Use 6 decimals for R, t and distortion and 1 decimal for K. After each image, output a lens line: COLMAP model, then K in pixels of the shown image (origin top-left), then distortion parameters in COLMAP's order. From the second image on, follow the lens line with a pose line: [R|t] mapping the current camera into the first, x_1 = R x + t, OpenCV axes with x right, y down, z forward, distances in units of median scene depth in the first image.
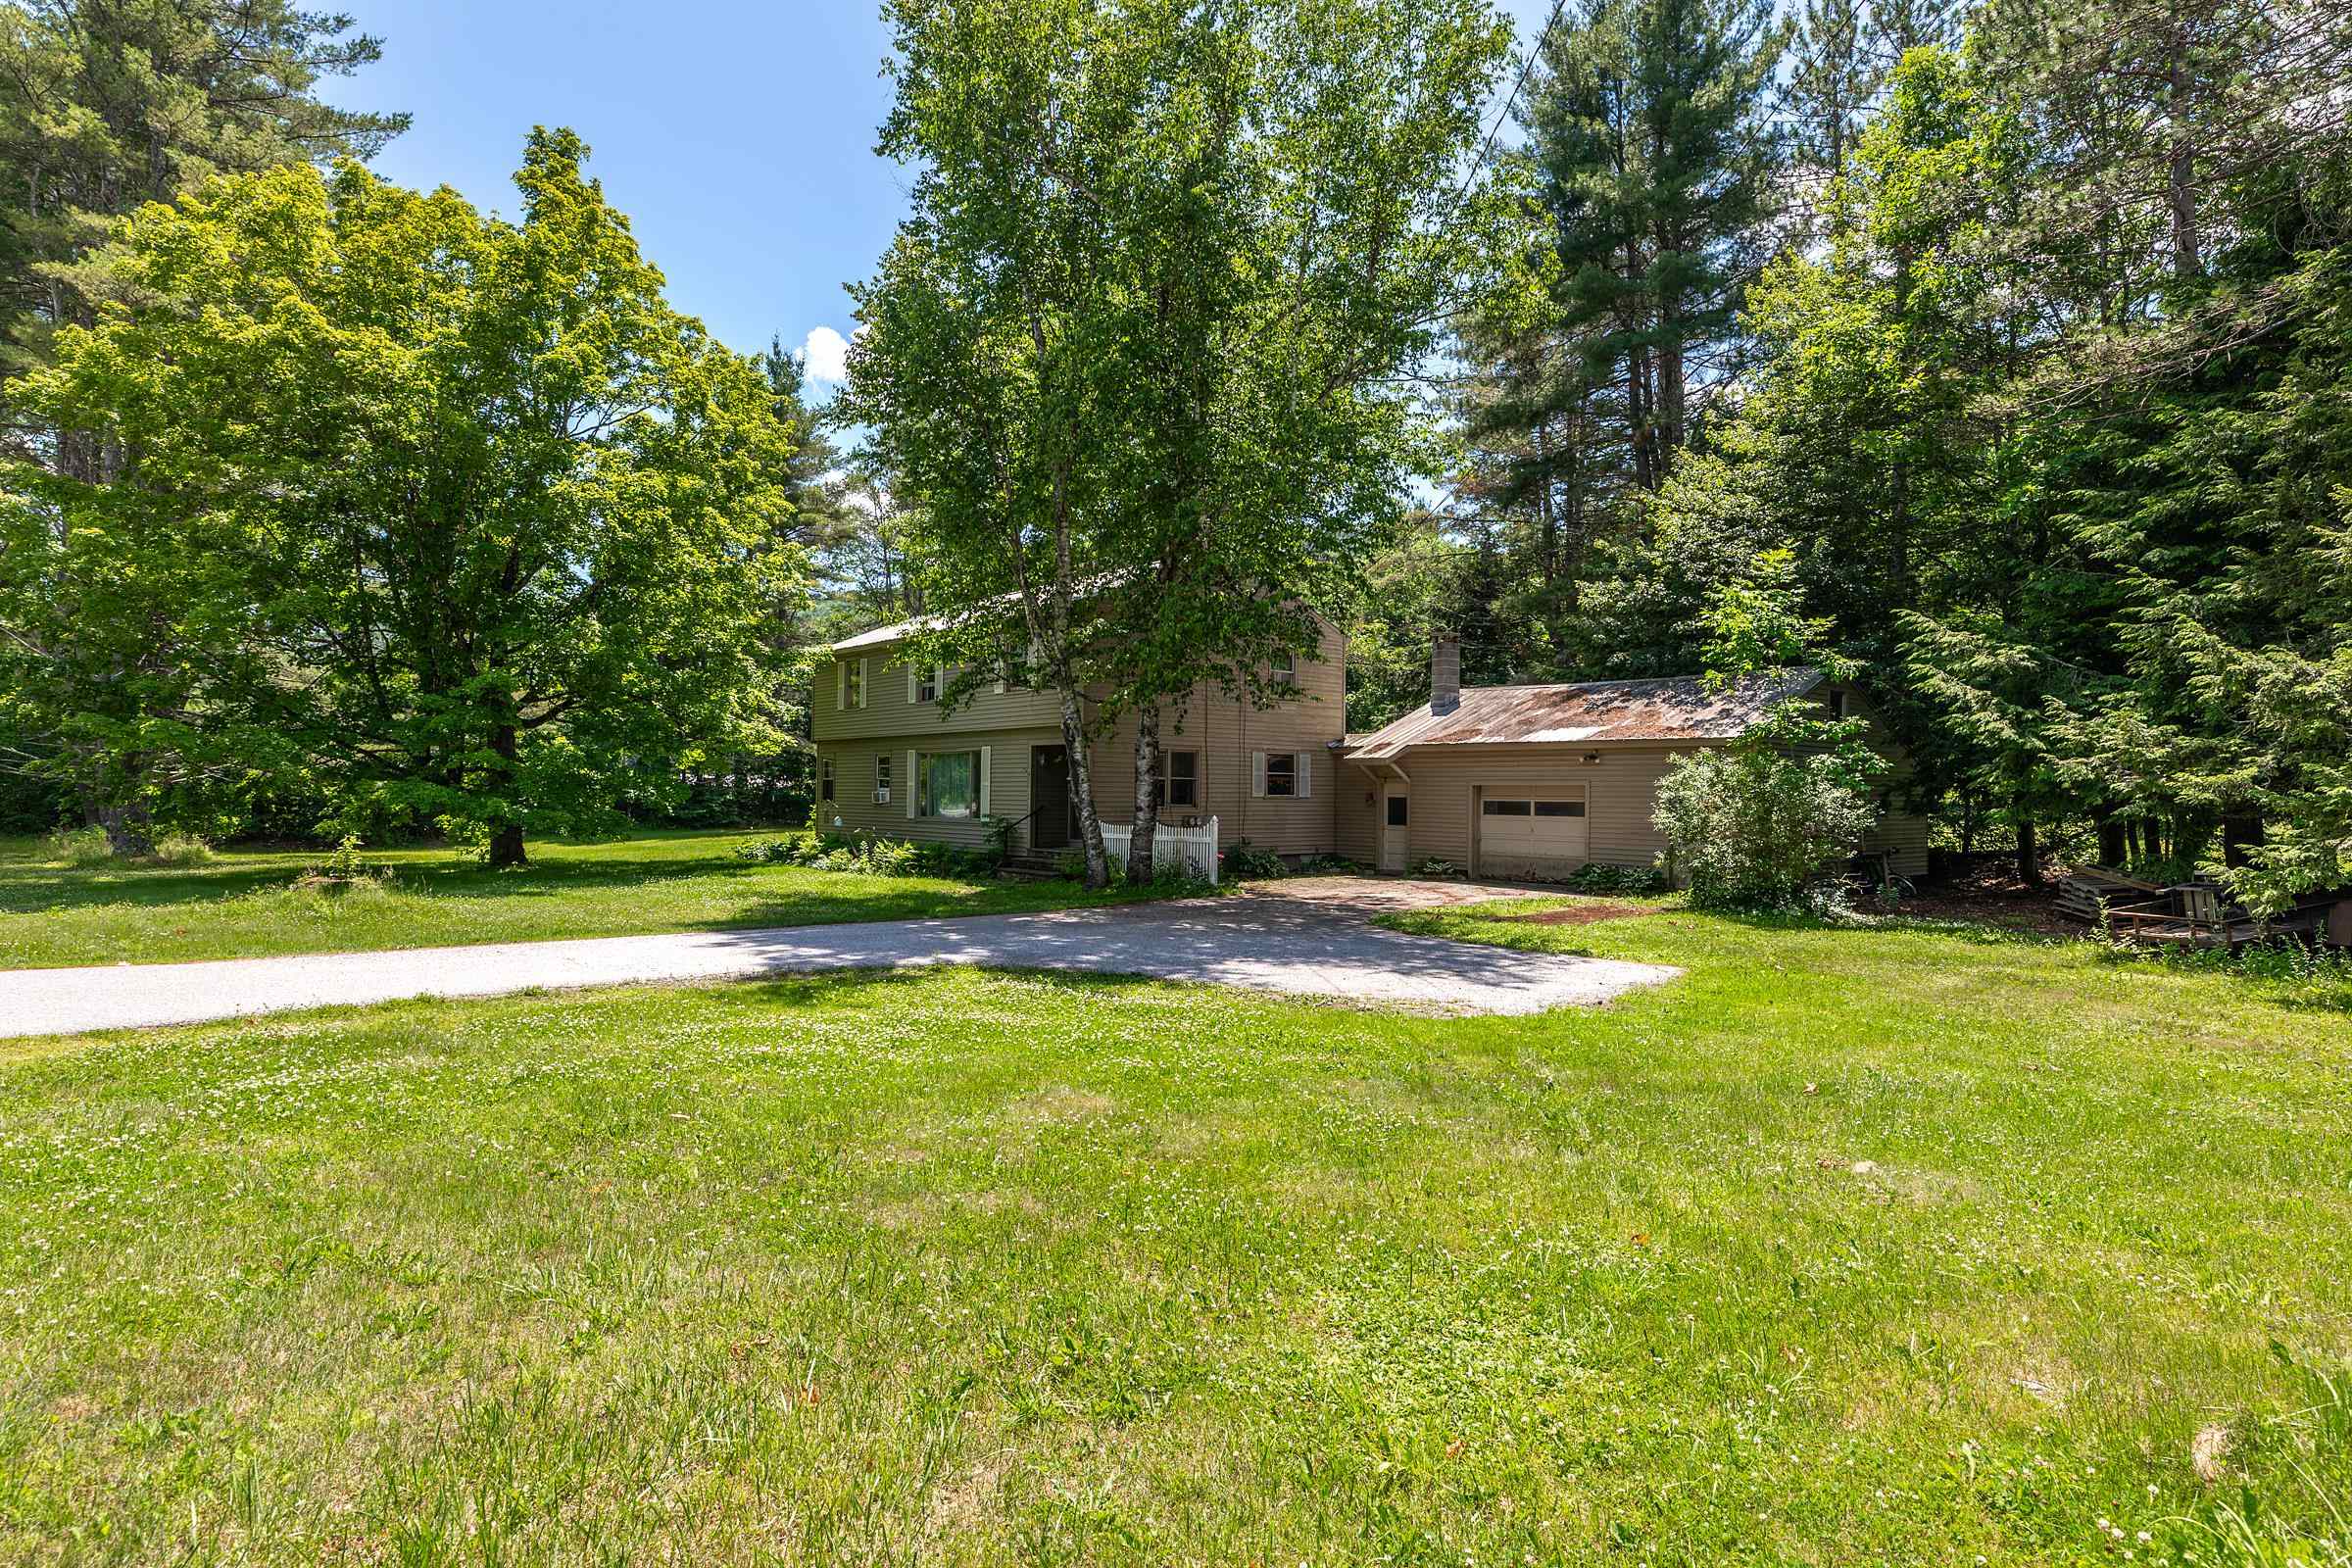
lens RADIAL K [[1339.3, 0, 1178.2], [0, 1339.3, 775.9], [0, 0, 1]] dist [-0.004757, -0.000127]
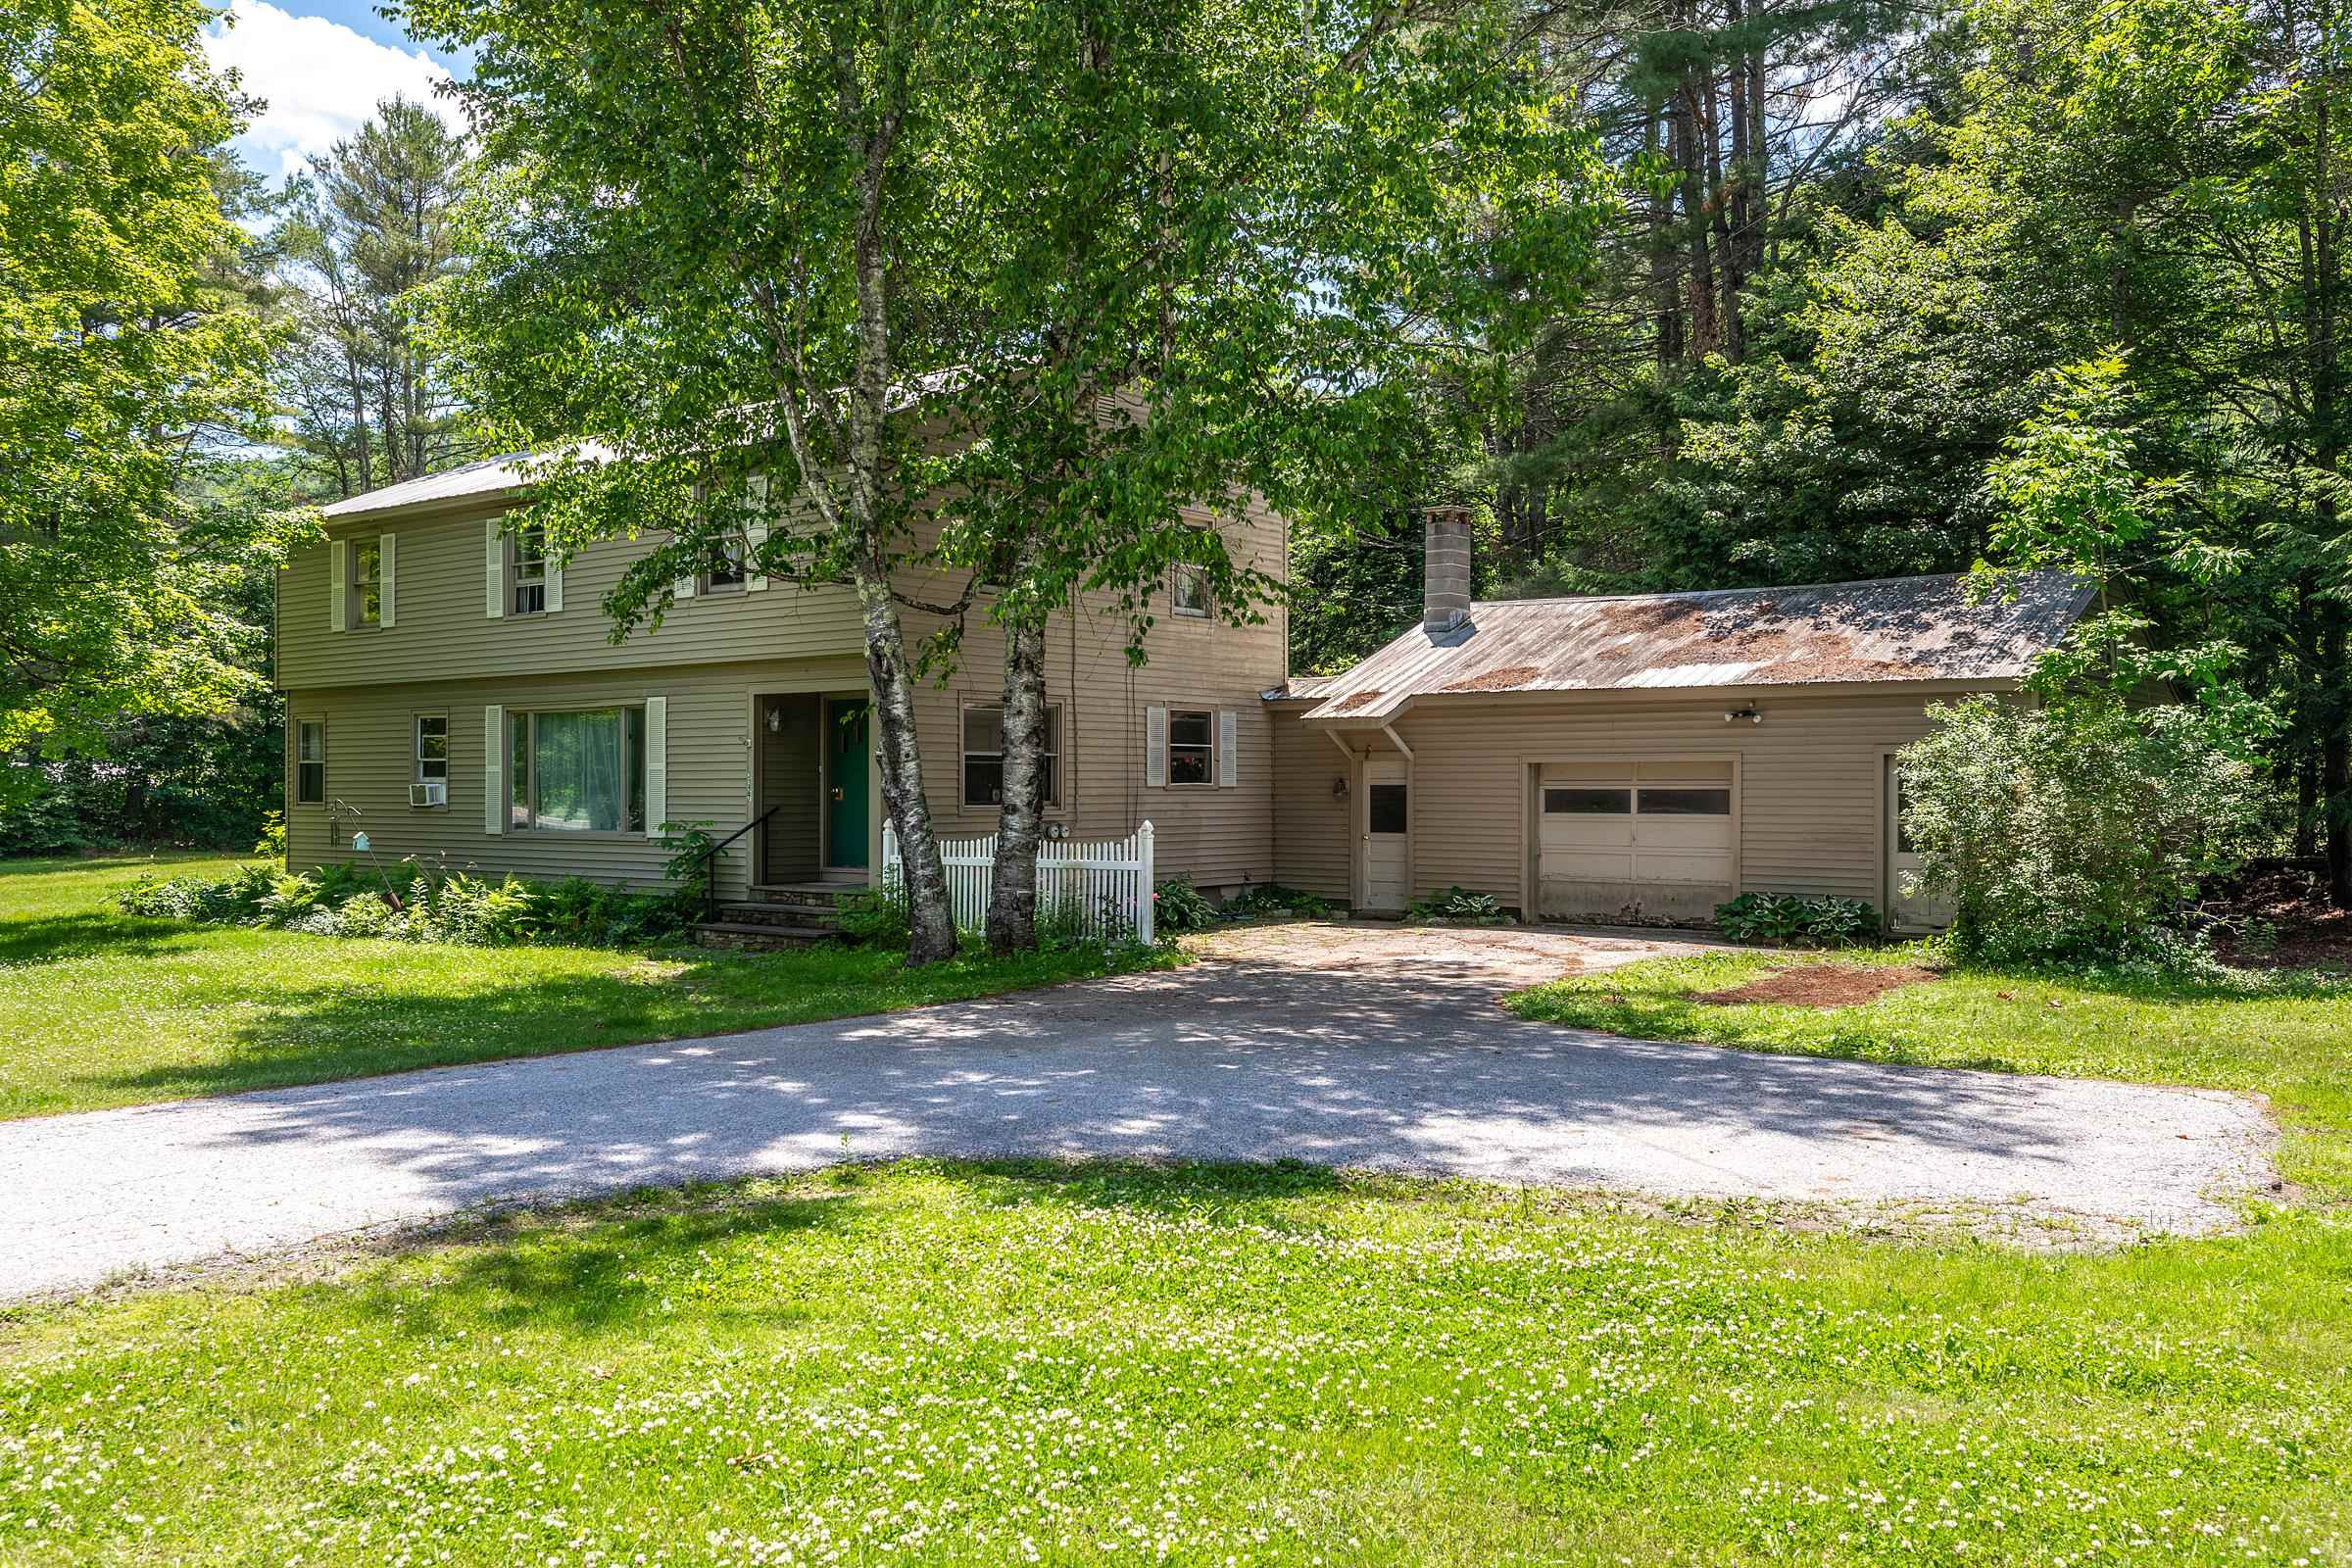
lens RADIAL K [[1943.2, 0, 1174.9], [0, 1943.2, 795.9], [0, 0, 1]] dist [0.005177, 0.003978]
pose [[0.974086, -0.010058, 0.225953, -0.123093], [0.006238, 0.999825, 0.017613, 0.005379], [-0.226091, -0.015747, 0.973979, 0.206064]]
